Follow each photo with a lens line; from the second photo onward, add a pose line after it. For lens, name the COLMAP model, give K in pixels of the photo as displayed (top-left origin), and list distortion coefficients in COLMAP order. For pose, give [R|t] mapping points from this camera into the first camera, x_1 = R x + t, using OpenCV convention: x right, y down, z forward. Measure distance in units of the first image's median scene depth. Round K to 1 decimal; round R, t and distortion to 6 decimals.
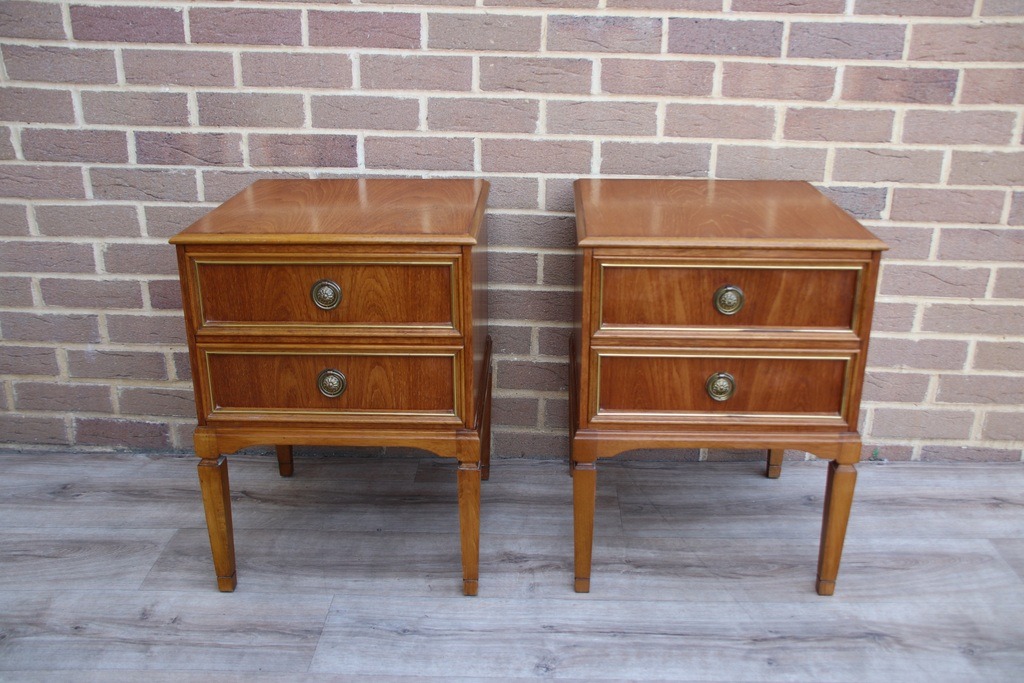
lens RADIAL K [[964.4, 0, 515.5], [0, 964.4, 353.6], [0, 0, 1]] dist [-0.100198, 0.218673]
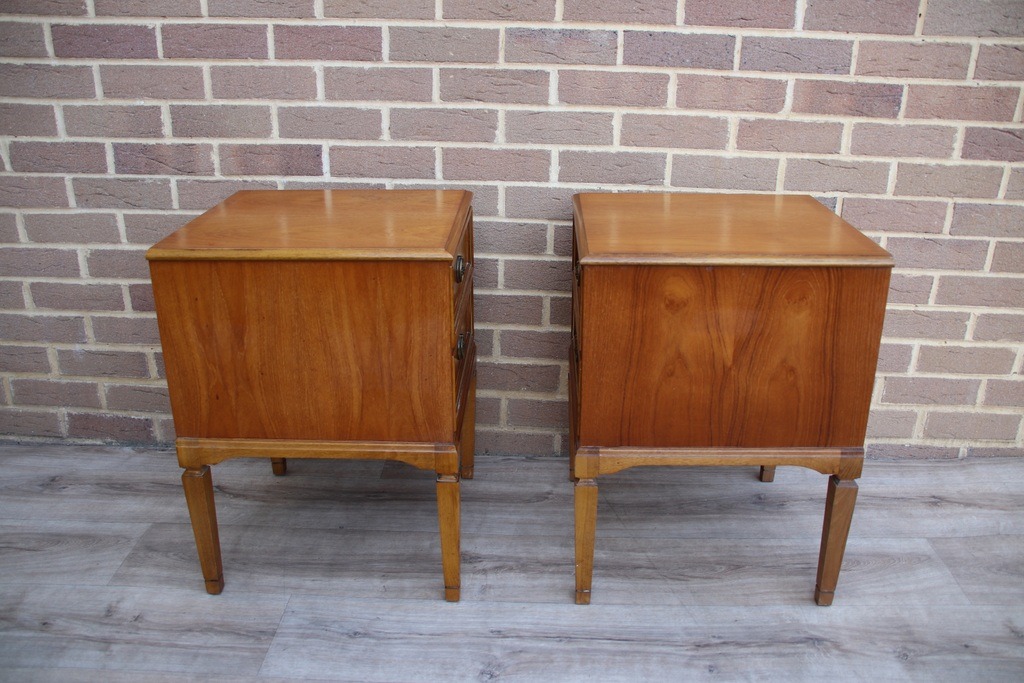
lens RADIAL K [[857.4, 0, 509.9], [0, 857.4, 348.0], [0, 0, 1]] dist [-0.143979, 0.140987]
pose [[0.999944, 0.004082, -0.009804, 0.048671], [-0.003888, 0.999797, 0.019773, -0.029238], [0.009882, -0.019733, 0.999756, 0.091646]]
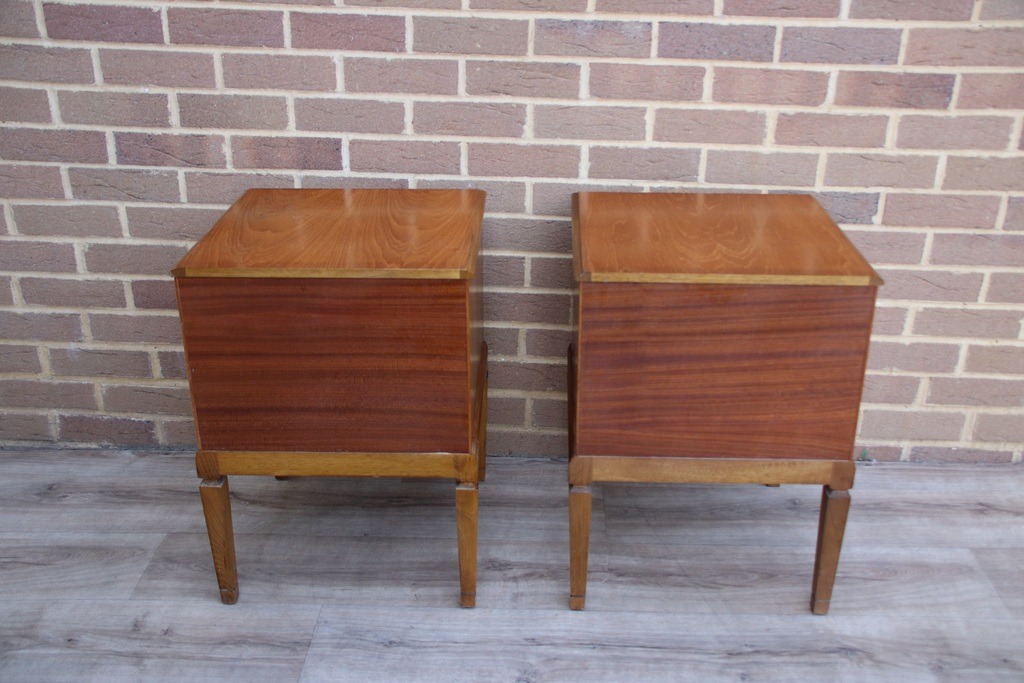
lens RADIAL K [[1031.7, 0, 514.3], [0, 1031.7, 349.6], [0, 0, 1]] dist [-0.068544, 0.269009]
pose [[0.999993, 0.003677, -0.000981, 0.014696], [-0.003605, 0.997859, 0.065308, -0.084336], [0.001219, -0.065304, 0.997865, -0.073127]]
